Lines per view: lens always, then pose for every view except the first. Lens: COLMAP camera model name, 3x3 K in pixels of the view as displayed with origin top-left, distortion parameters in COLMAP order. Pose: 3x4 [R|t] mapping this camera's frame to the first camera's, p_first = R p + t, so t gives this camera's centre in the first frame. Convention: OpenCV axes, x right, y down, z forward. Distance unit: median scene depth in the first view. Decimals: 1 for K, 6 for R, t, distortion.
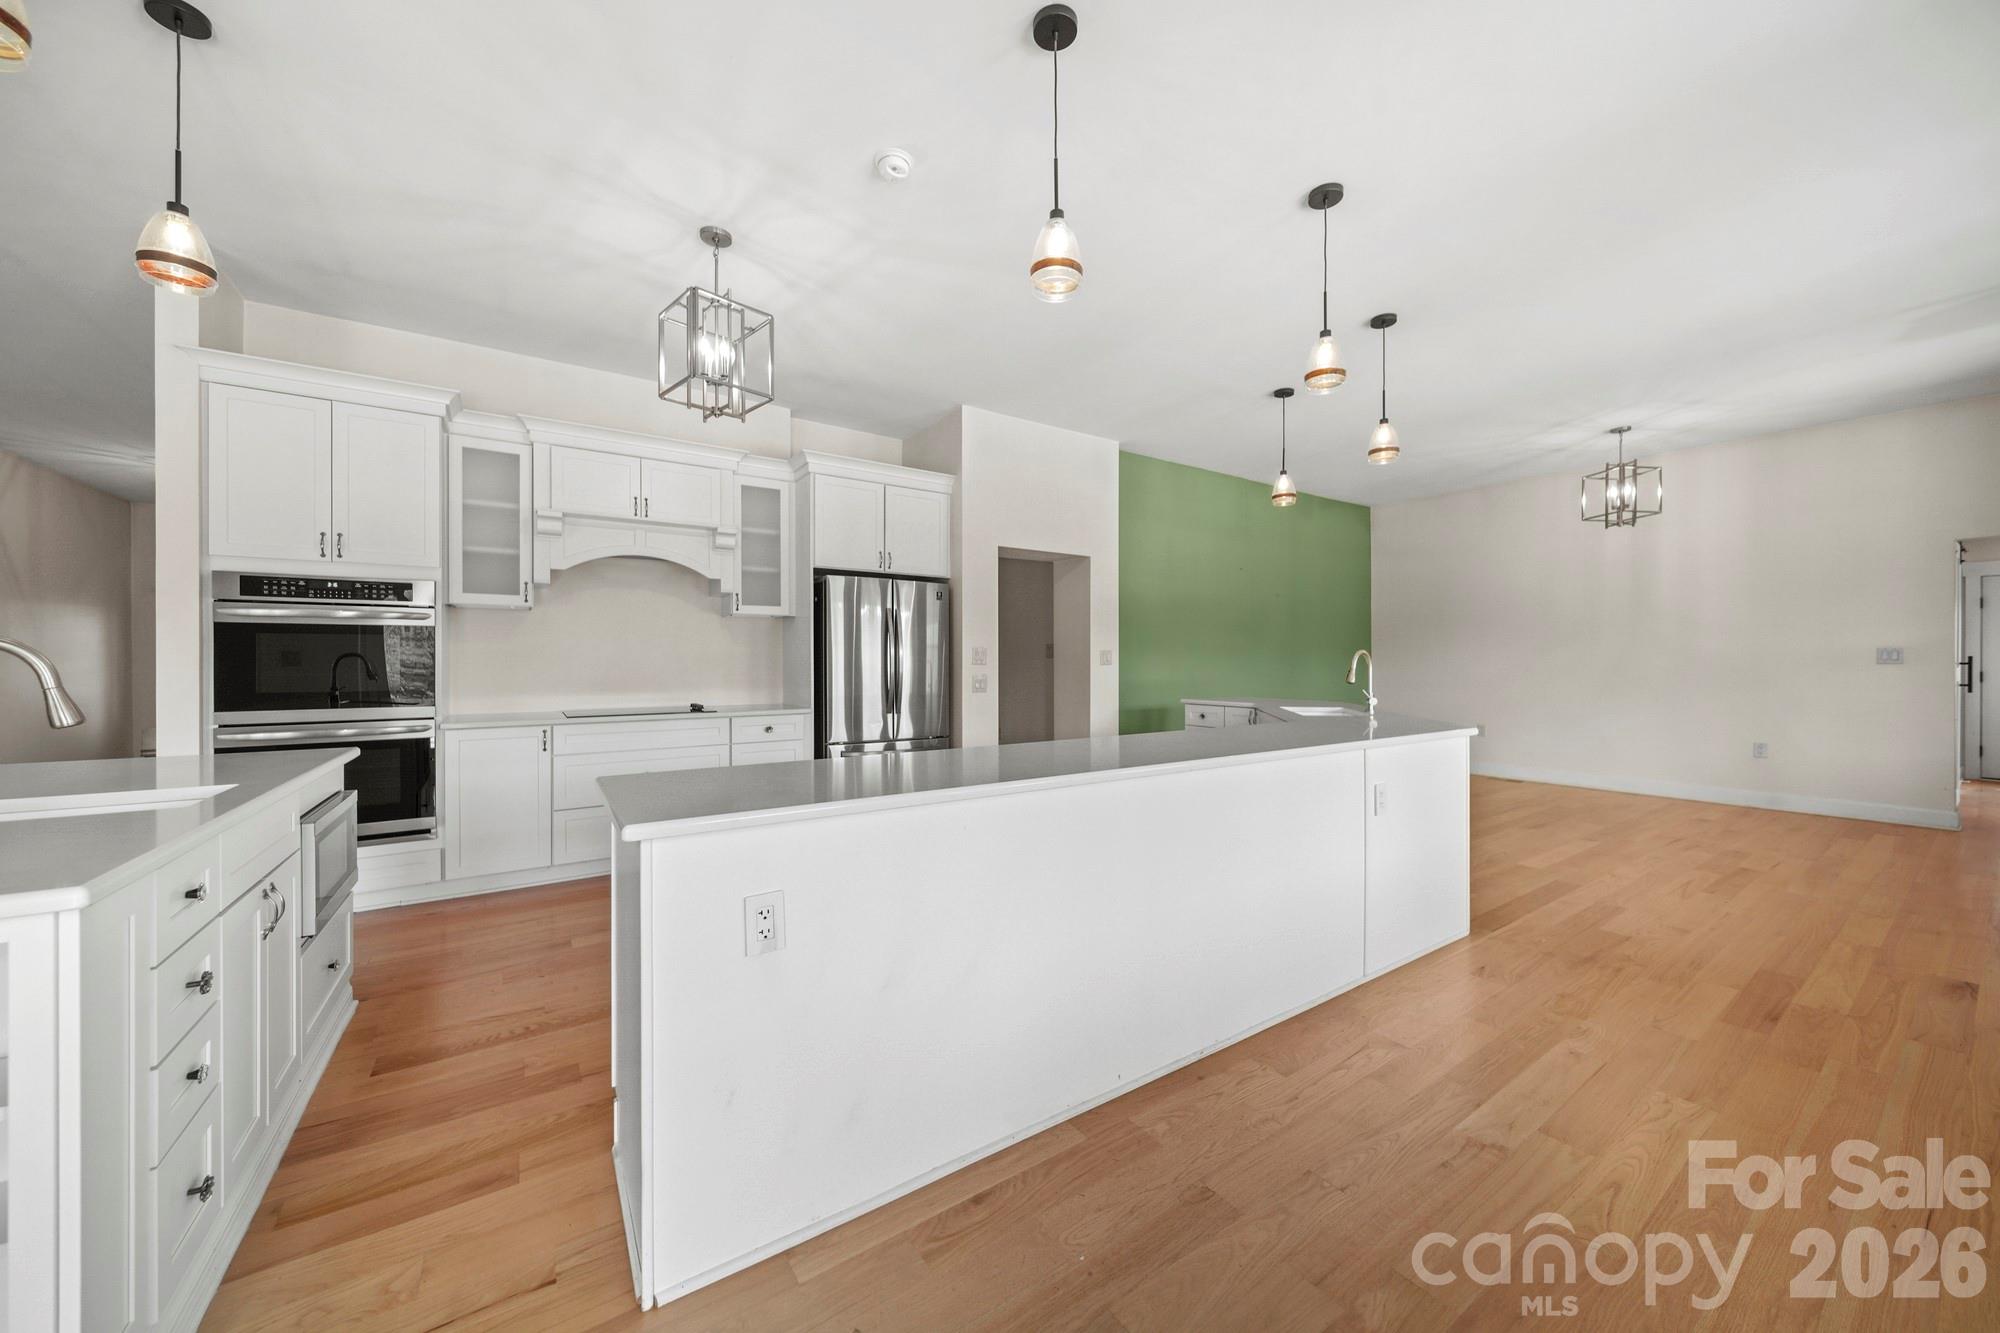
lens RADIAL K [[712.7, 0, 1002.8], [0, 712.7, 662.7], [0, 0, 1]] dist [-0.003307, -0.000407]
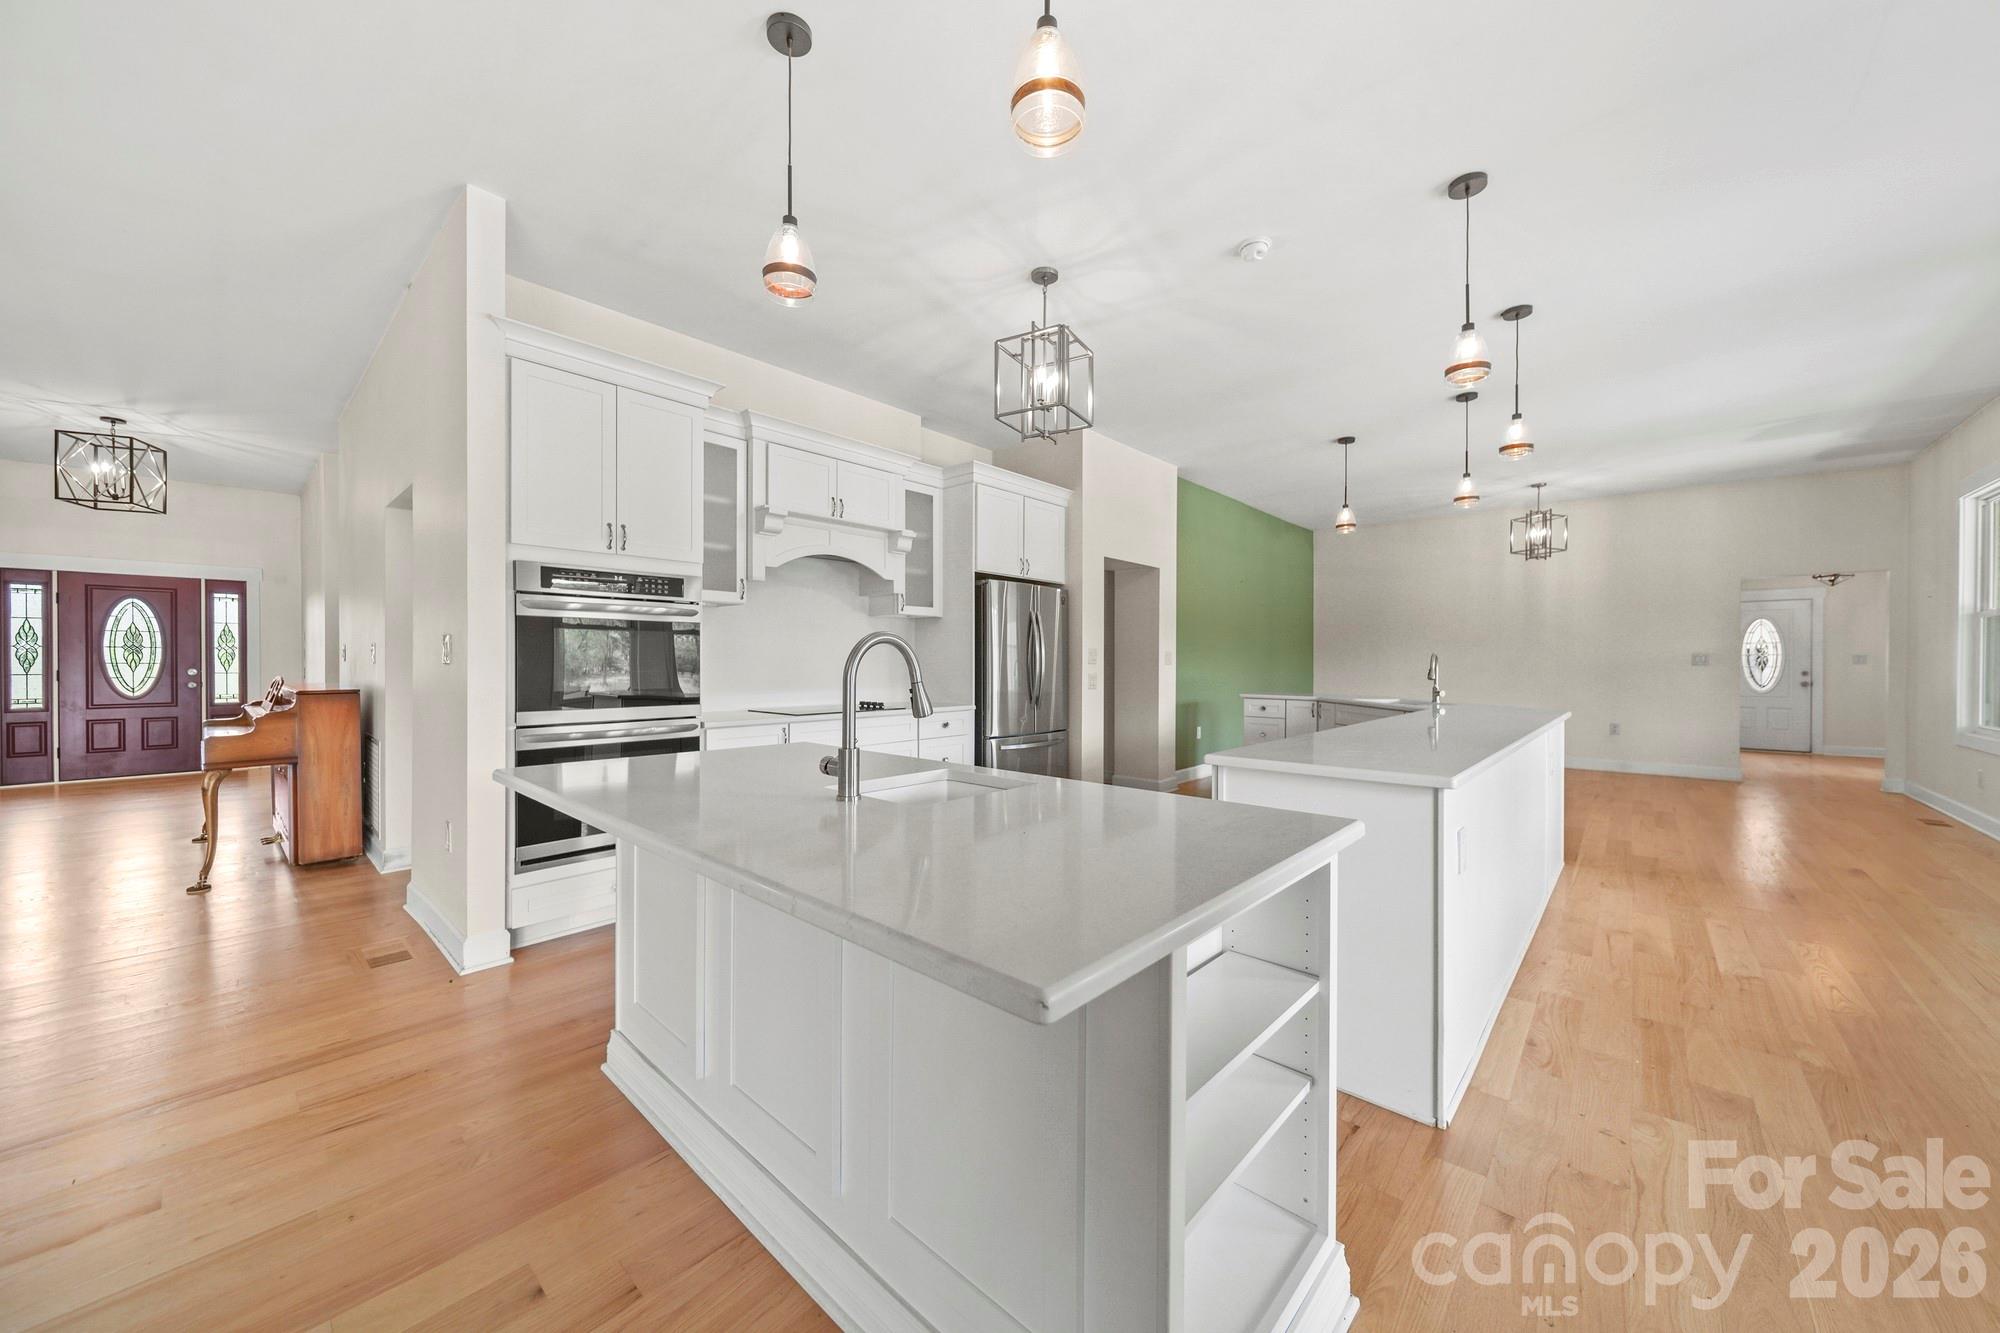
lens RADIAL K [[712.7, 0, 1000.4], [0, 712.7, 665.3], [0, 0, 1]] dist [-0.003307, -0.000407]
pose [[0.971046, 0.002041, 0.238882, -0.485614], [-0.002856, 0.999991, 0.003065, 0.002141], [-0.238873, -0.003659, 0.971044, -0.038632]]
